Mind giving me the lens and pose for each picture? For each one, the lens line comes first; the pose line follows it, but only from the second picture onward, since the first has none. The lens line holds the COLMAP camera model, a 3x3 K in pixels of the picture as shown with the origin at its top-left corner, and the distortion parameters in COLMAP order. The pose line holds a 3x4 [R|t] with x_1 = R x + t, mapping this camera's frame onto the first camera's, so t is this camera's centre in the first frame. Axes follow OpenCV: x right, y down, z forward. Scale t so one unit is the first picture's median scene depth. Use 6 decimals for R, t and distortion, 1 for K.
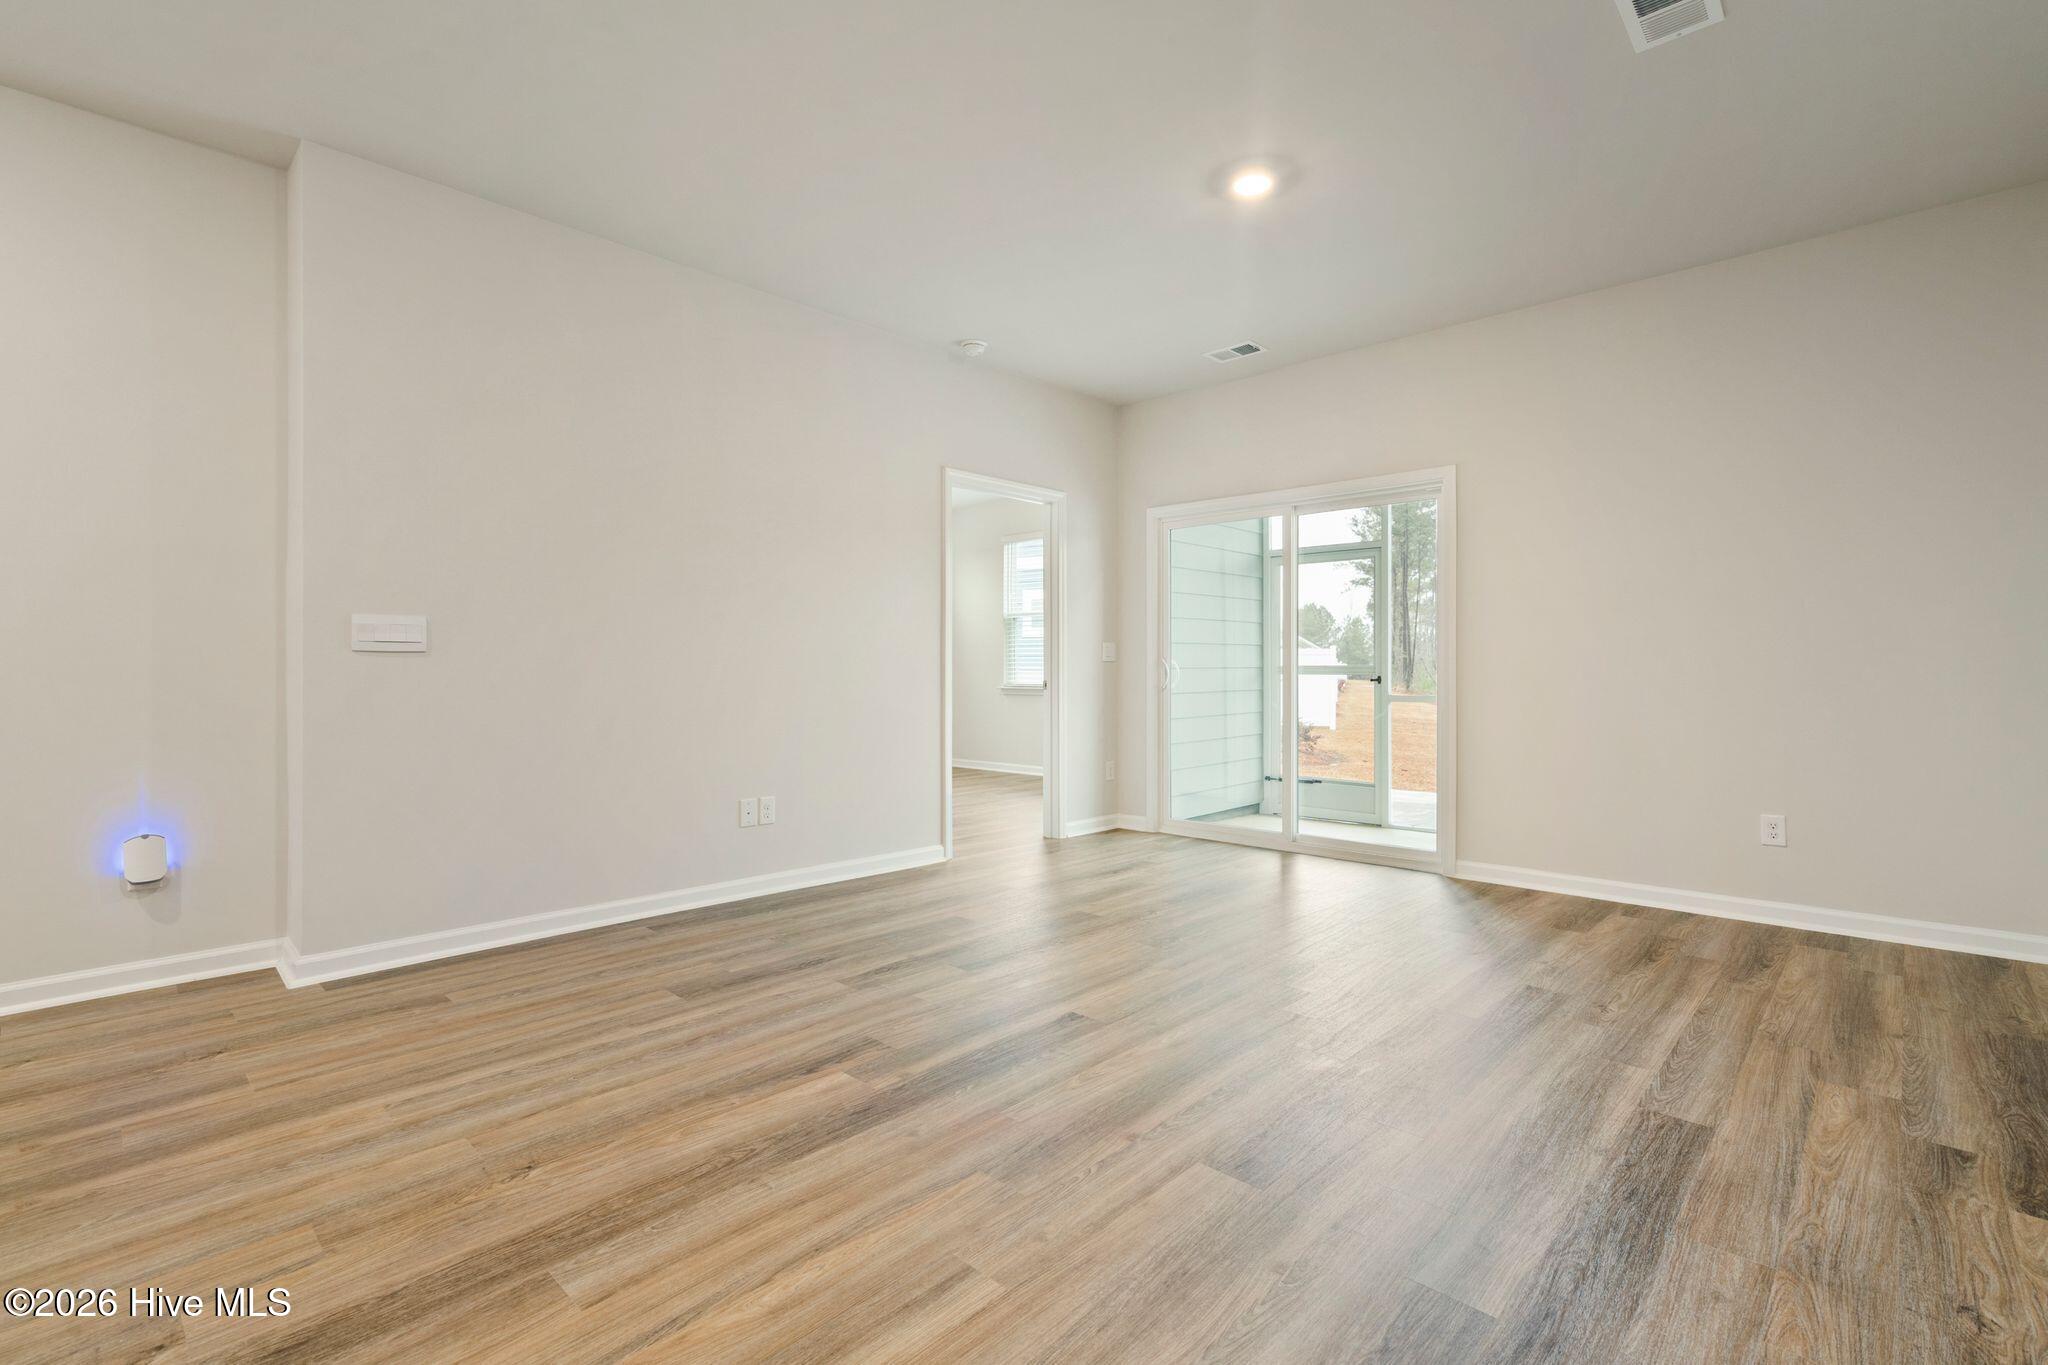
lens RADIAL K [[947.8, 0, 1004.2], [0, 947.8, 679.2], [0, 0, 1]] dist [0.000644, 0.001326]
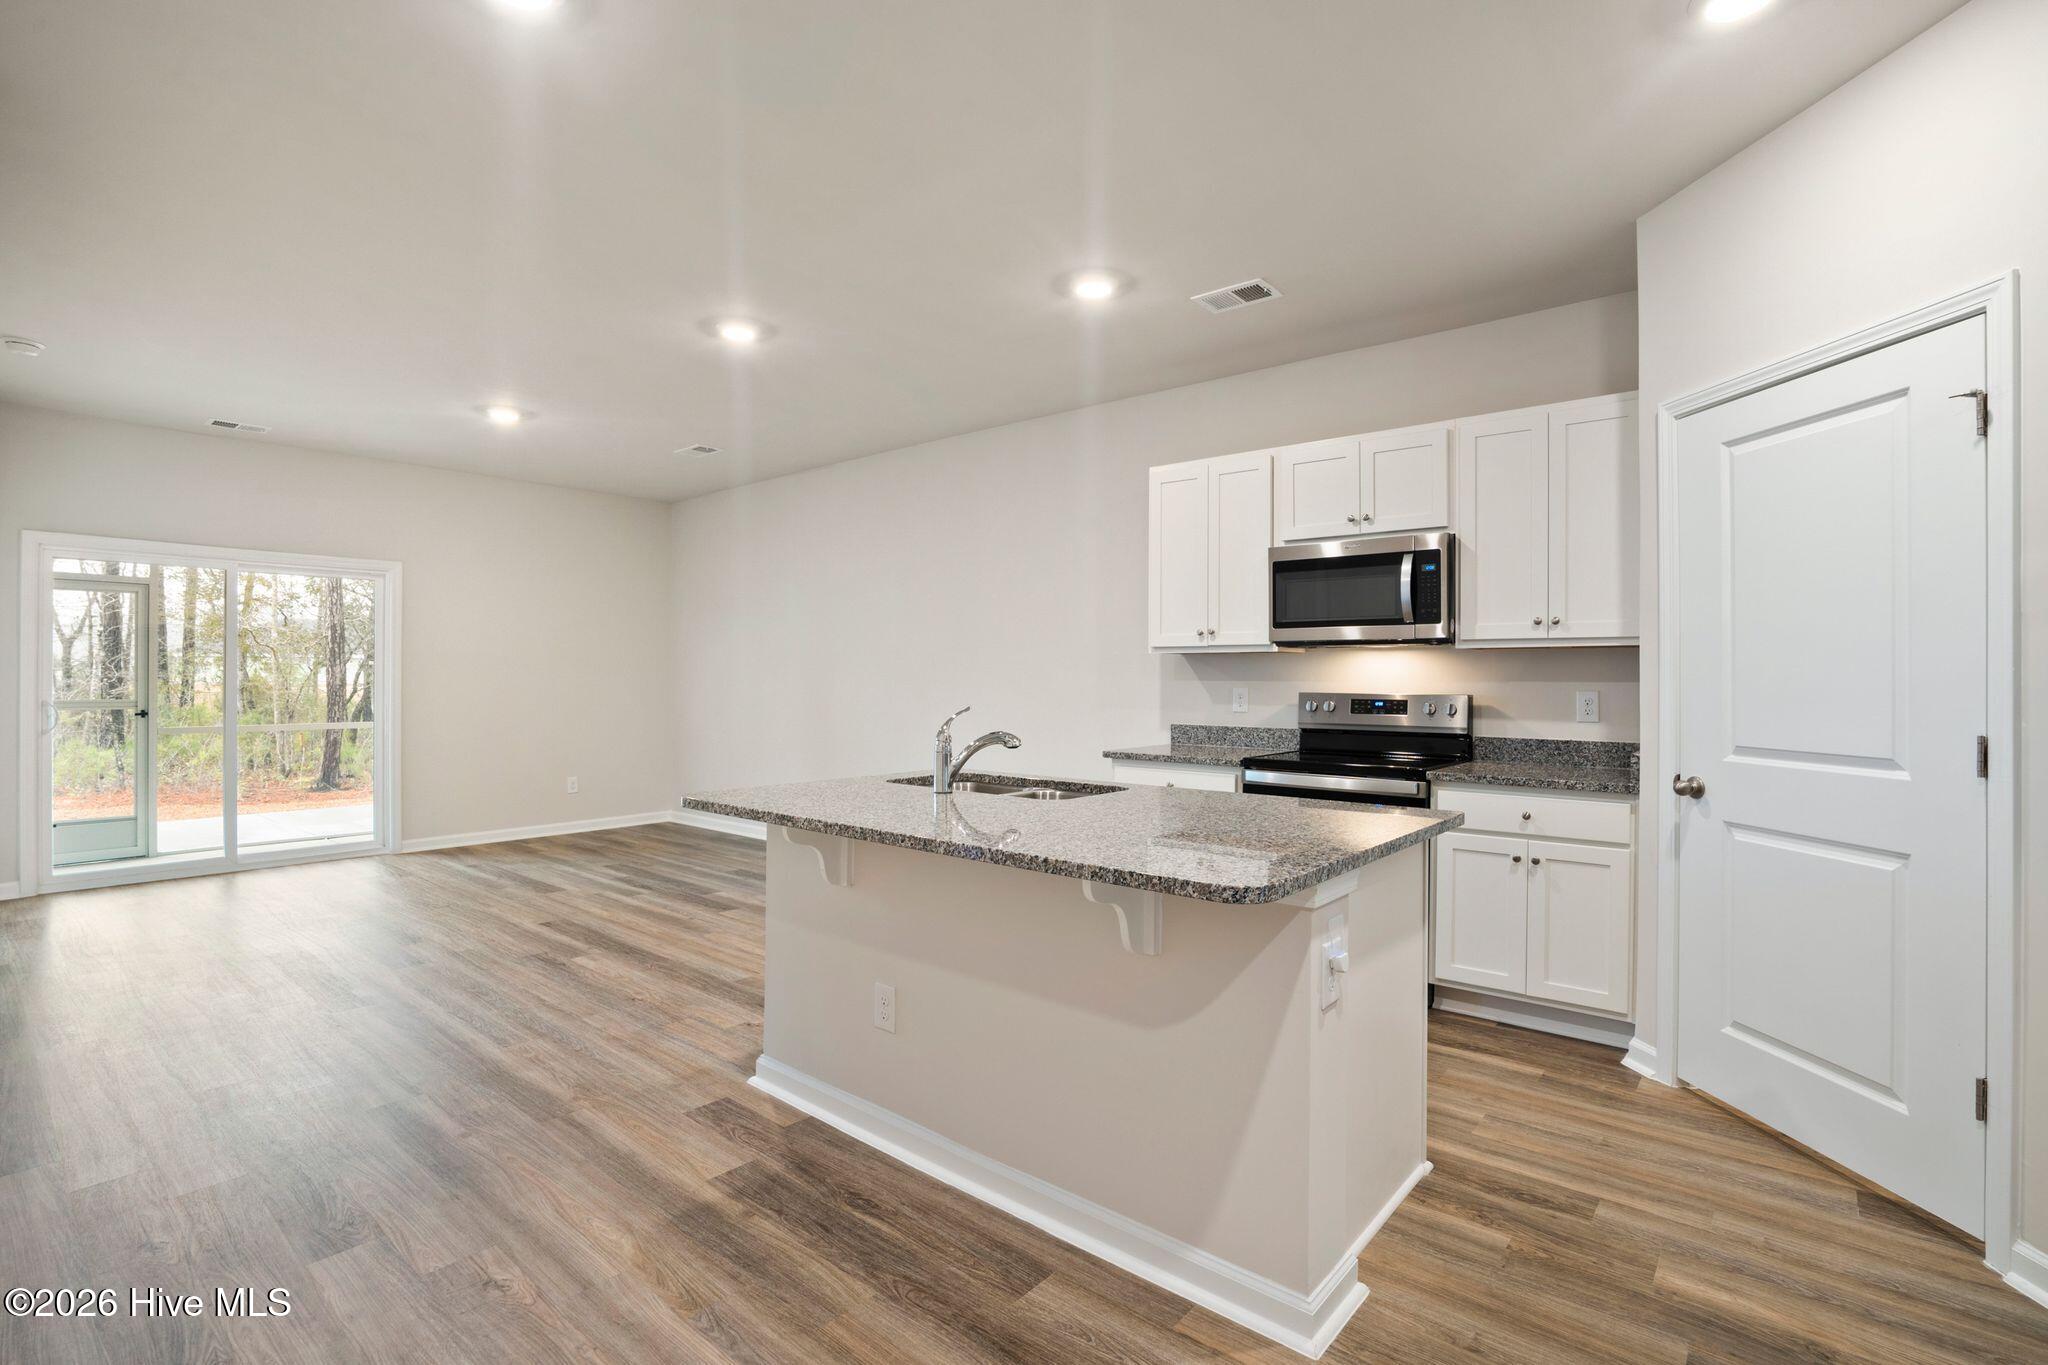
lens RADIAL K [[947.8, 0, 1004.2], [0, 947.8, 679.2], [0, 0, 1]] dist [0.000644, 0.001326]
pose [[-0.056458, 0.002878, 0.998401, -2.372790], [0.004739, 0.999985, -0.002614, -0.119236], [-0.998394, 0.004583, -0.056471, 0.343462]]
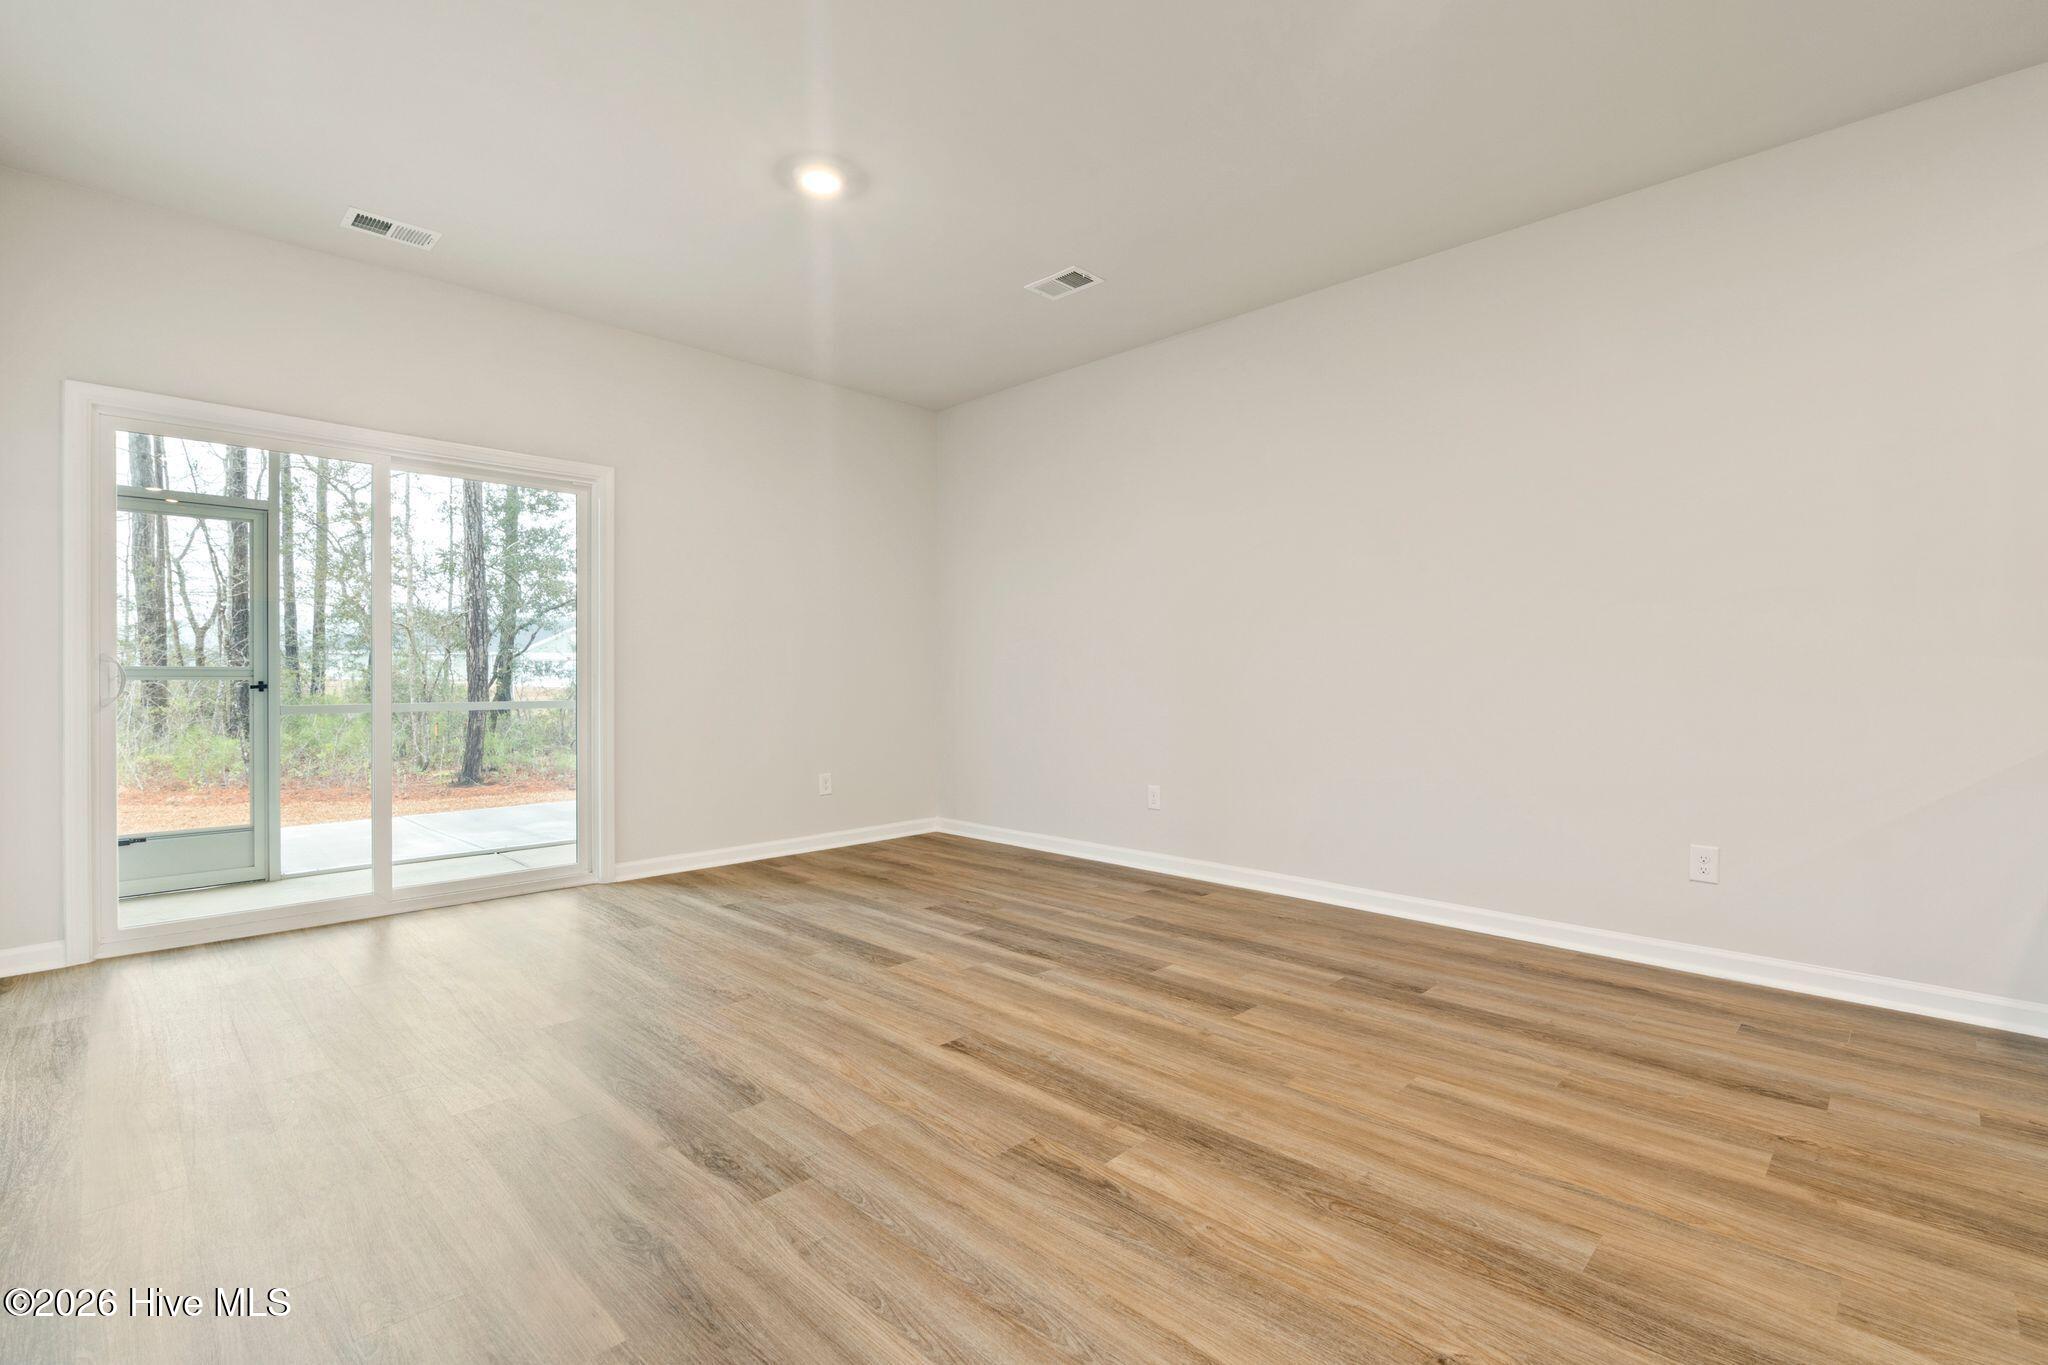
lens RADIAL K [[914.7, 0, 1037.1], [0, 914.7, 676.9], [0, 0, 1]] dist [0.000636, -0.000551]
pose [[-0.012192, 0.000897, 0.999925, -1.166112], [0.008356, 0.999965, -0.000795, -0.018088], [-0.999891, 0.008346, -0.012199, 1.272389]]
